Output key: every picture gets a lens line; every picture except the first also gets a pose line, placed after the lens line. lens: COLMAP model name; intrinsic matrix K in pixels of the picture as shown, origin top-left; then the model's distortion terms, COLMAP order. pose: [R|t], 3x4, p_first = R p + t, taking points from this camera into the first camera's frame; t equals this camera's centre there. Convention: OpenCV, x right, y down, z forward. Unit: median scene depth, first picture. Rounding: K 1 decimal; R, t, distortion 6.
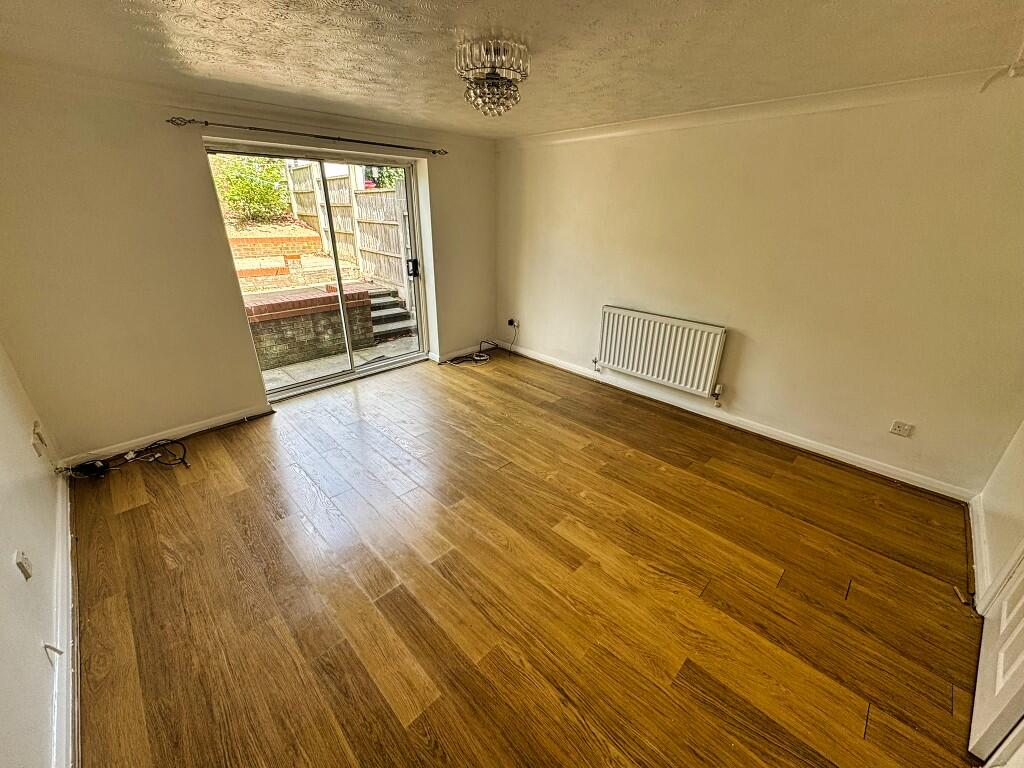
lens RADIAL K [[406.5, 0, 509.4], [0, 406.5, 384.5], [0, 0, 1]] dist [0.002667, 0.000063]
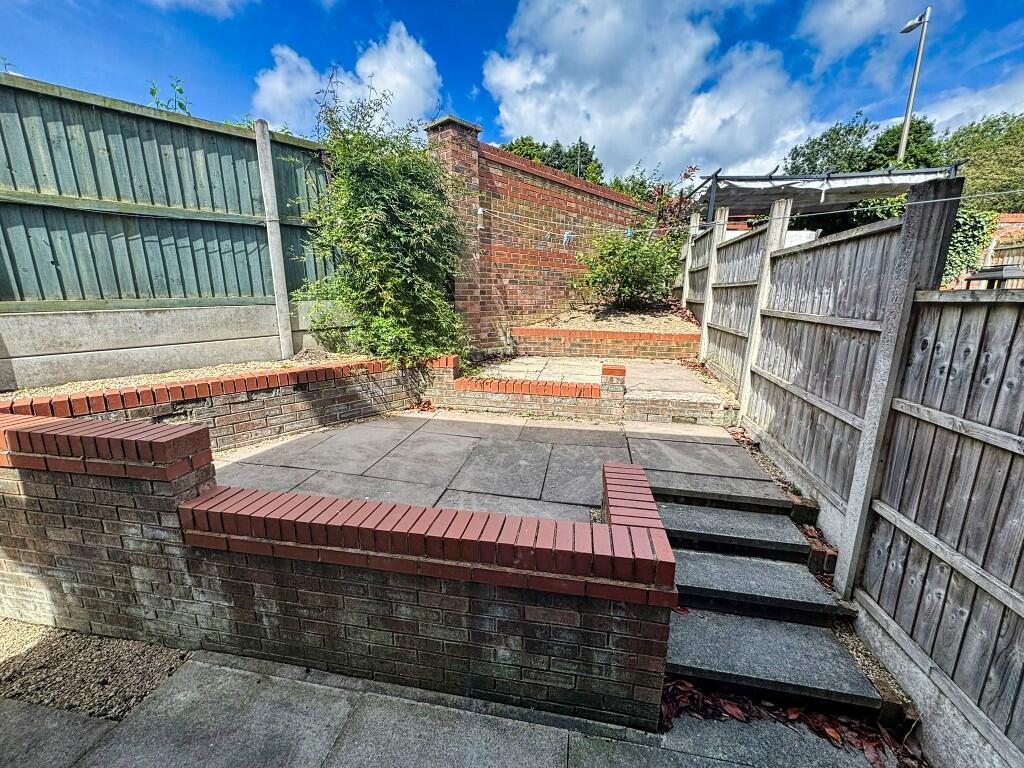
lens RADIAL K [[406.5, 0, 507.7], [0, 406.5, 382.2], [0, 0, 1]] dist [0.002667, 0.000063]
pose [[0.578834, 0.164475, -0.798686, -0.173509], [-0.322225, 0.945870, -0.038743, -0.239818], [0.749081, 0.279783, 0.600500, 0.579515]]
